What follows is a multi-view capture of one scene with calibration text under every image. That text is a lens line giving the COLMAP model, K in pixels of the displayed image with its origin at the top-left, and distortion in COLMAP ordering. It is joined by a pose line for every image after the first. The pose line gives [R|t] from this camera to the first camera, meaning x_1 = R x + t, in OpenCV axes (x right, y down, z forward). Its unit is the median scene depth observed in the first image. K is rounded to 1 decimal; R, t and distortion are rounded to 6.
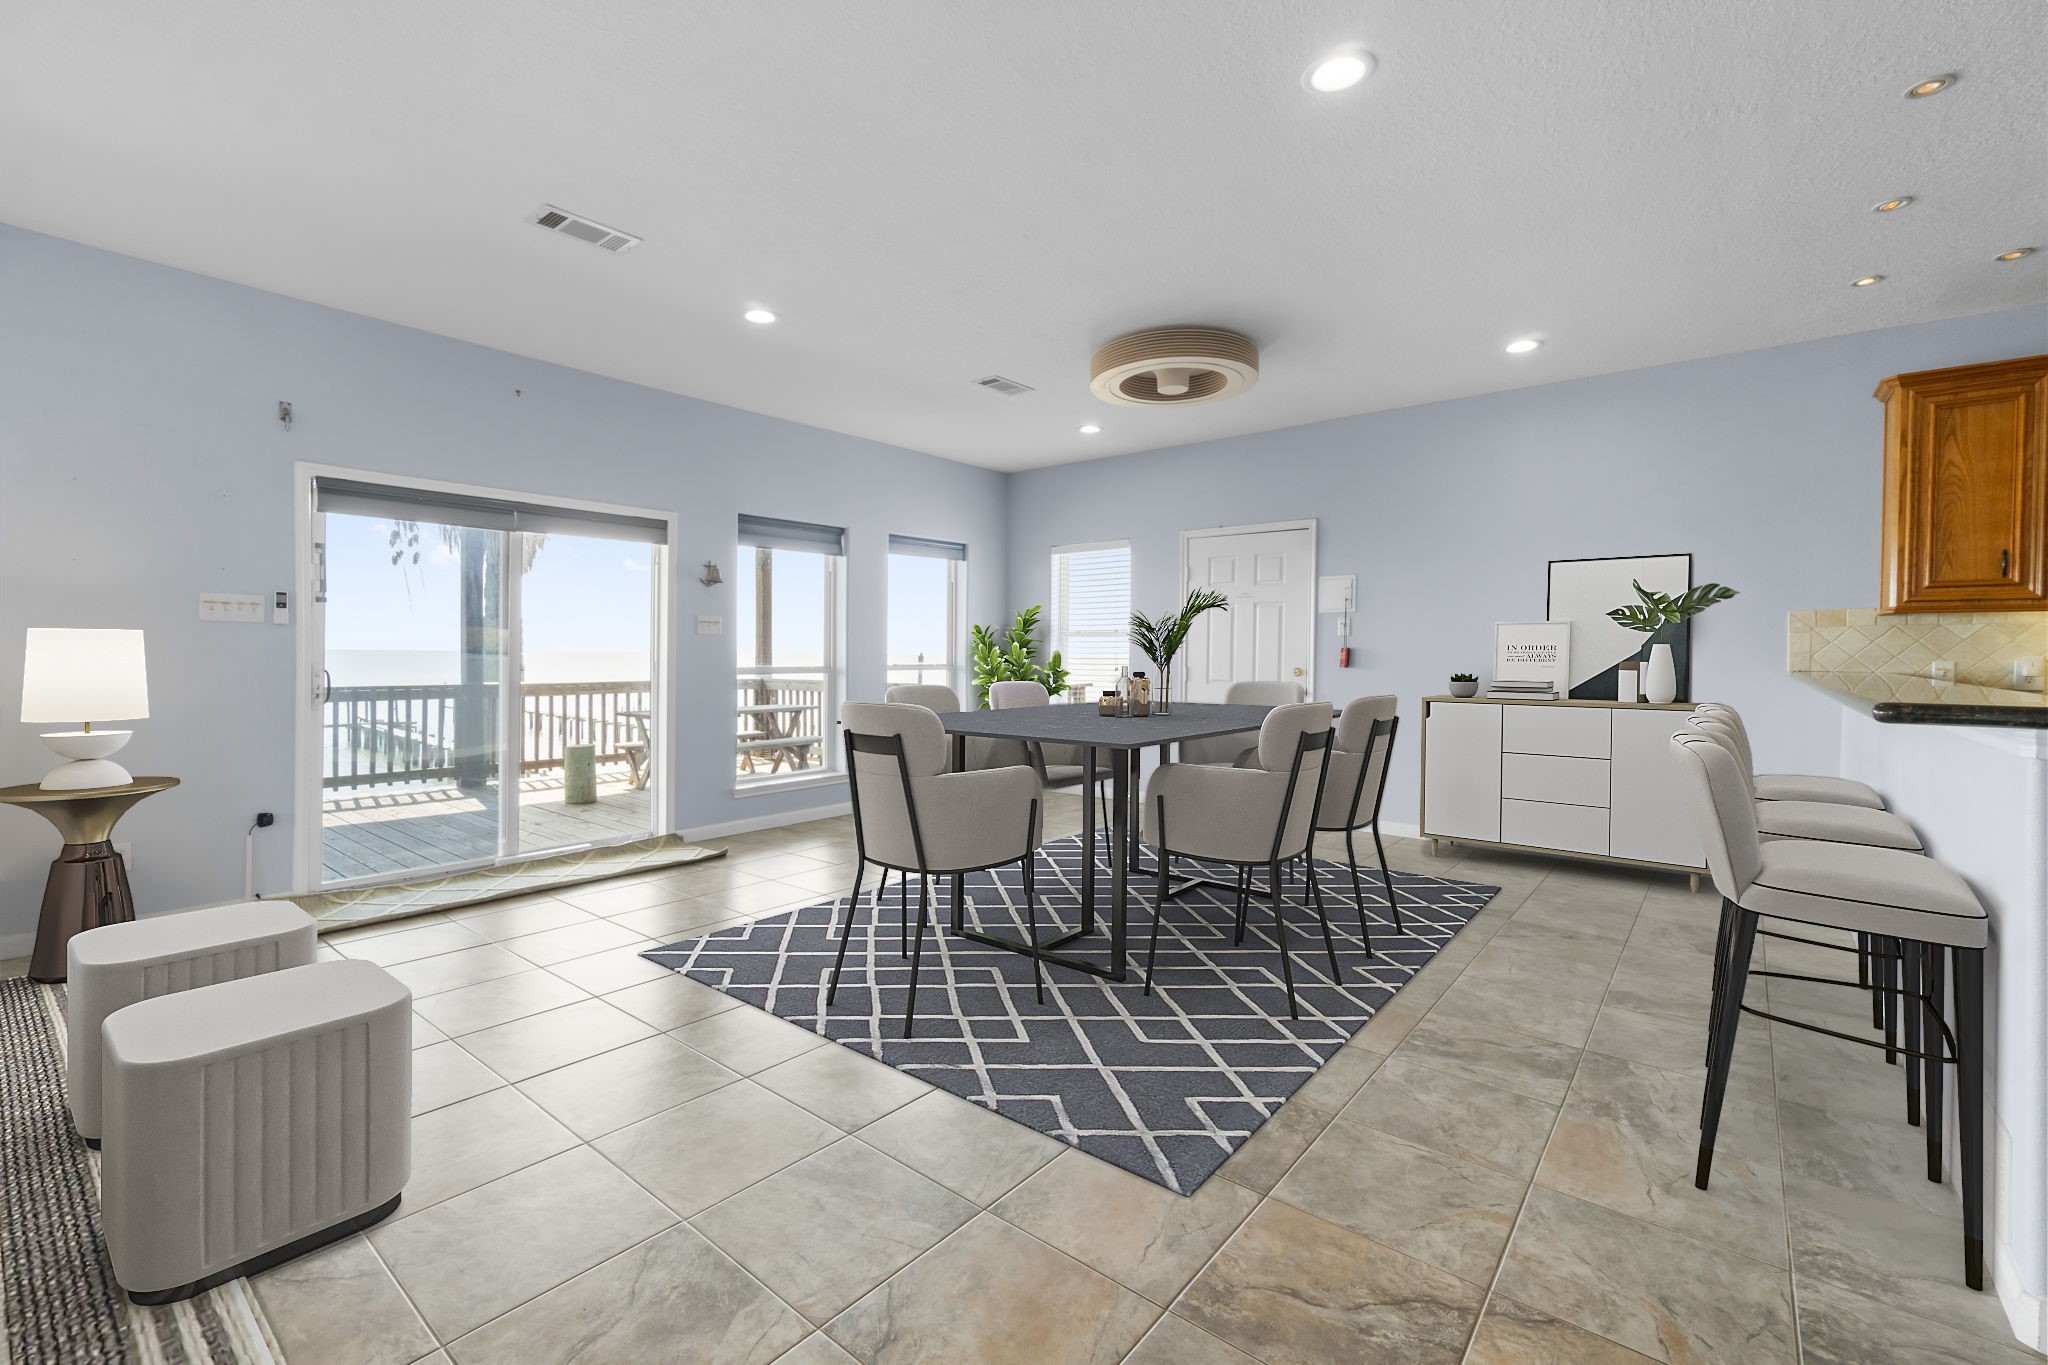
lens RADIAL K [[874.2, 0, 988.3], [0, 874.2, 671.5], [0, 0, 1]] dist [-0.003759, -0.000220]
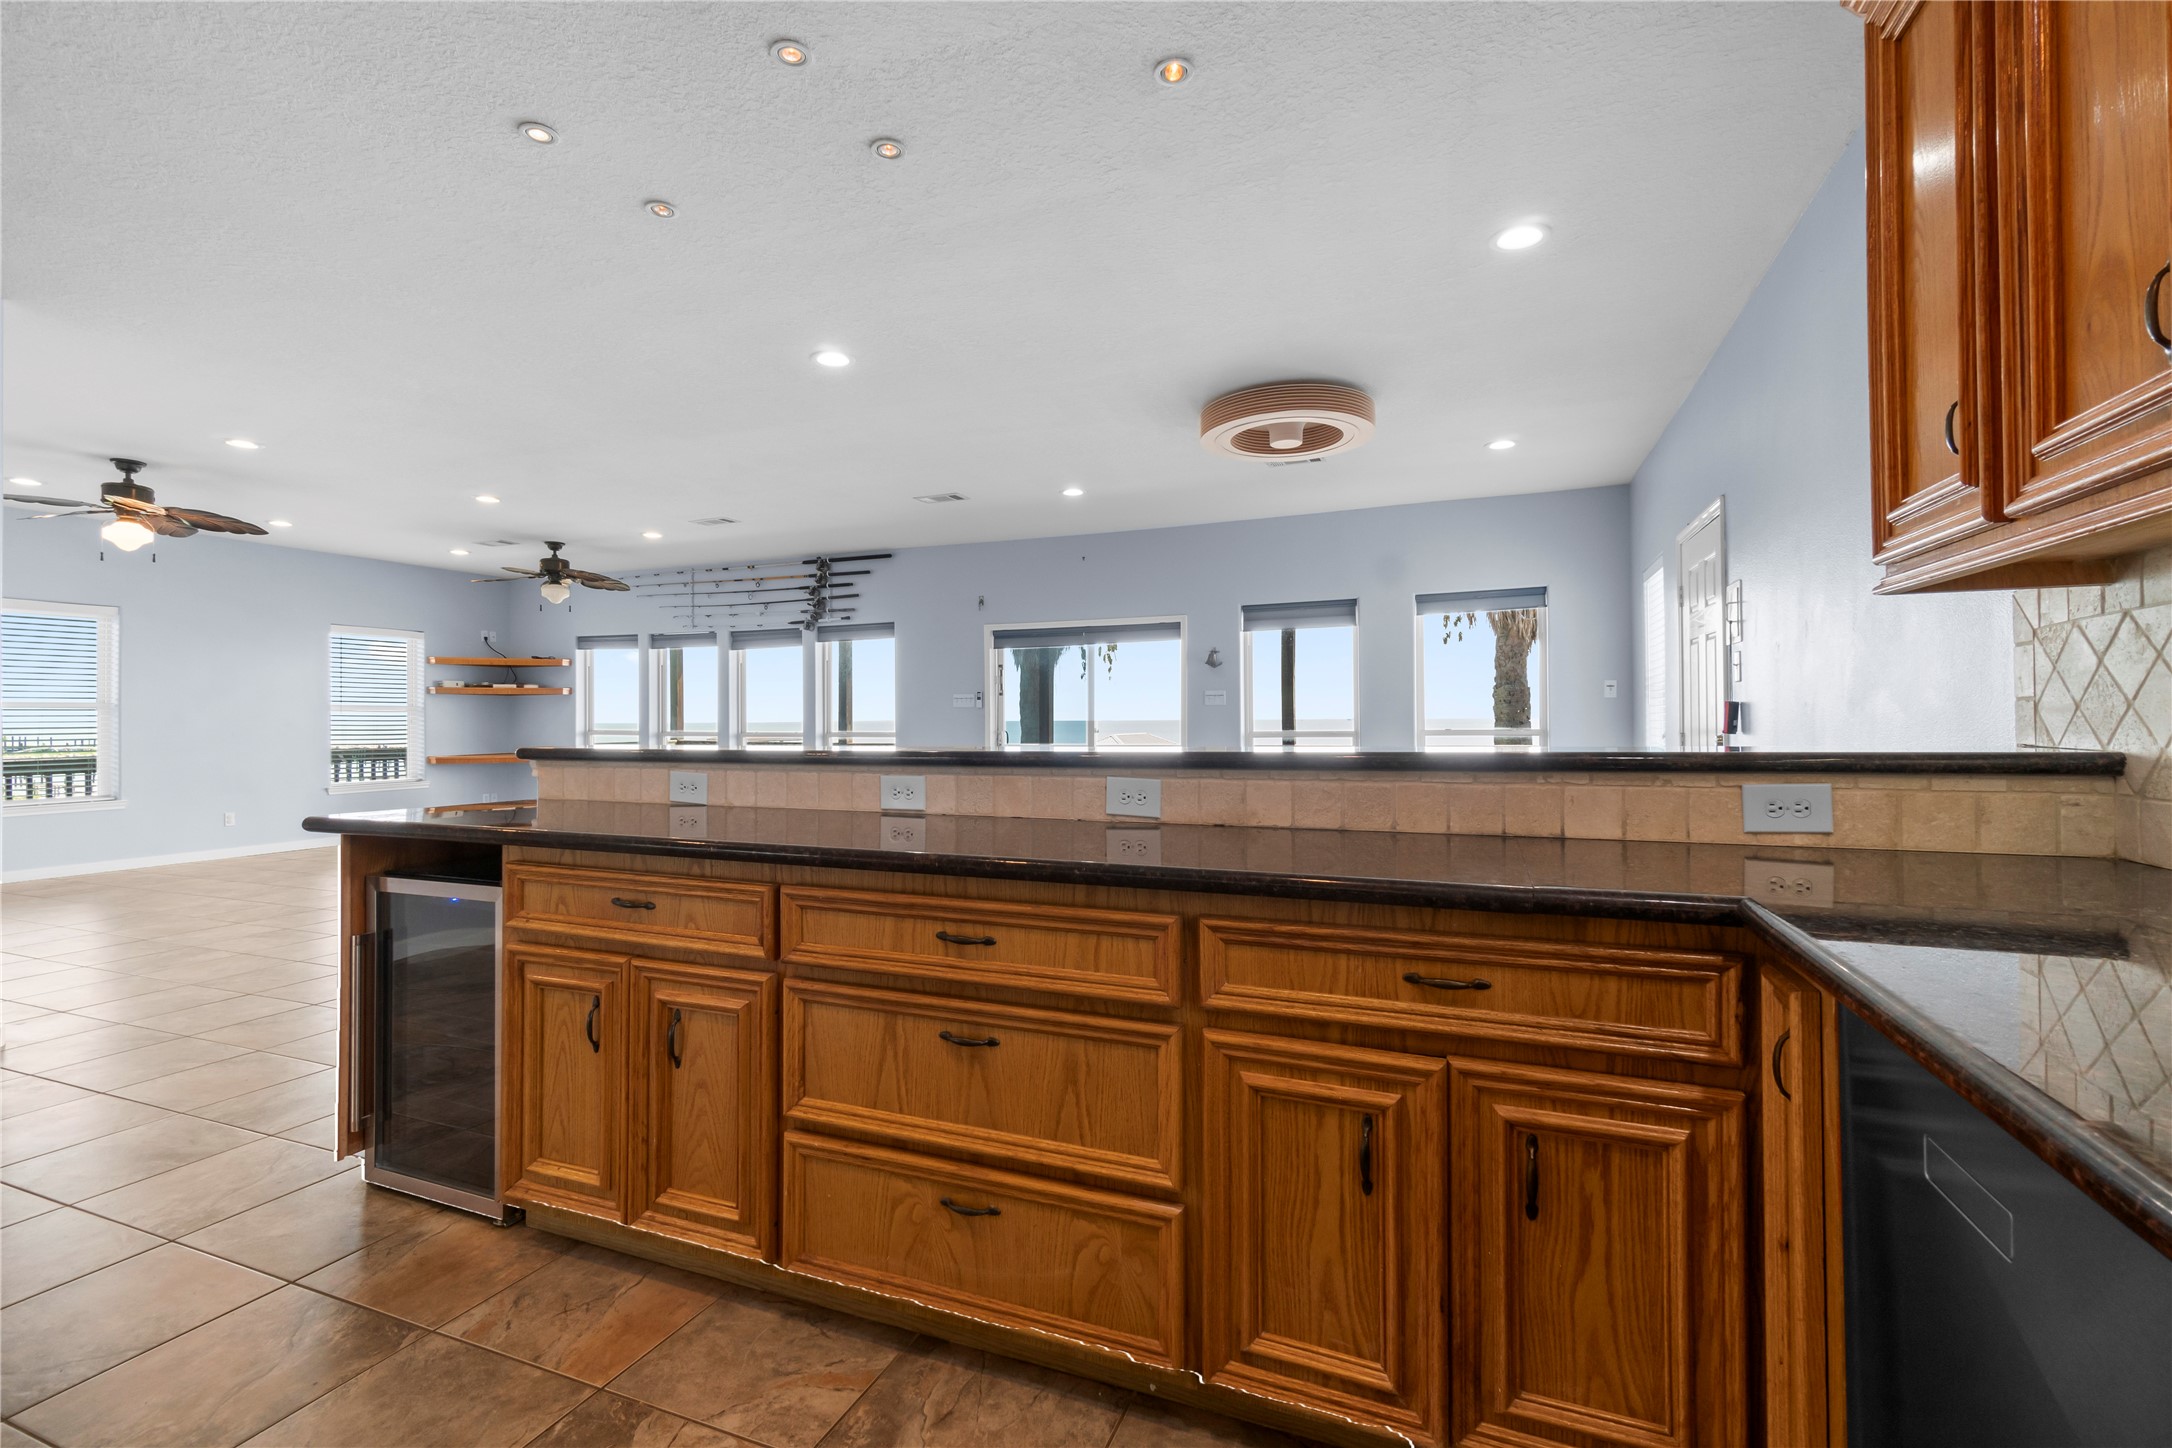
lens RADIAL K [[940.8, 0, 1072.0], [0, 940.8, 713.4], [0, 0, 1]] dist [-0.004440, -0.000200]
pose [[0.303271, -0.015172, -0.952784, 0.945179], [-0.011953, 0.999734, -0.019724, -0.001347], [0.952829, 0.017370, 0.303009, 0.401471]]
